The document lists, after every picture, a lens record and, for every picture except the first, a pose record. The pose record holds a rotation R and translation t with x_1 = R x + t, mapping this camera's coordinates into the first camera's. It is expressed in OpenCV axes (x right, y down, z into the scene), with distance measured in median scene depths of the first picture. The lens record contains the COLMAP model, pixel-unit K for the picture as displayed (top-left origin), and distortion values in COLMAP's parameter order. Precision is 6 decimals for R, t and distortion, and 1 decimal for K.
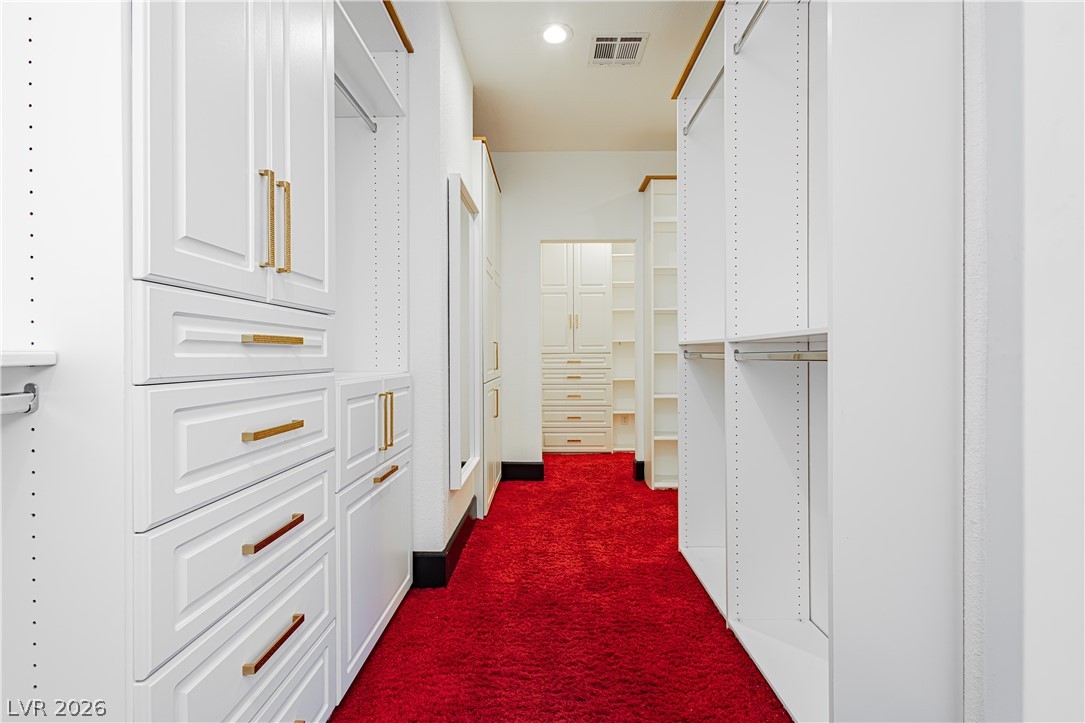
lens RADIAL K [[509.3, 0, 542.8], [0, 509.3, 359.8], [0, 0, 1]] dist [0.002707, 0.000201]
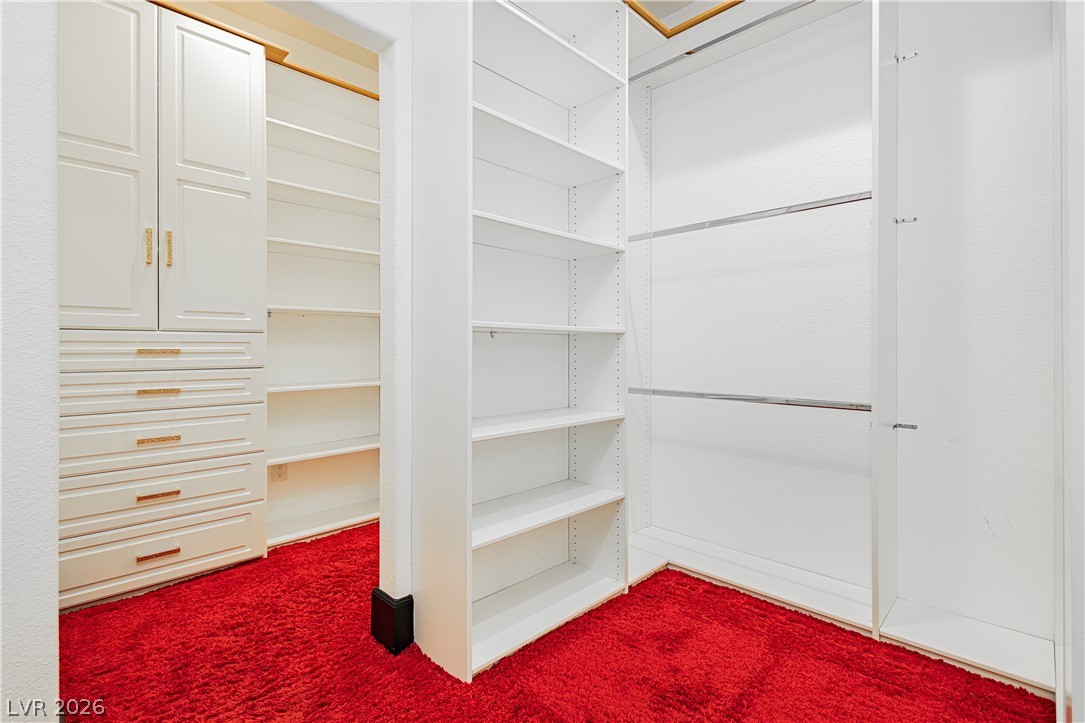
lens RADIAL K [[509.3, 0, 540.4], [0, 509.3, 350.1], [0, 0, 1]] dist [0.002707, 0.000201]
pose [[0.698031, 0.002905, 0.716062, -0.014700], [0.000176, 0.999991, -0.004229, 0.004218], [-0.716068, 0.003078, 0.698024, 0.518112]]
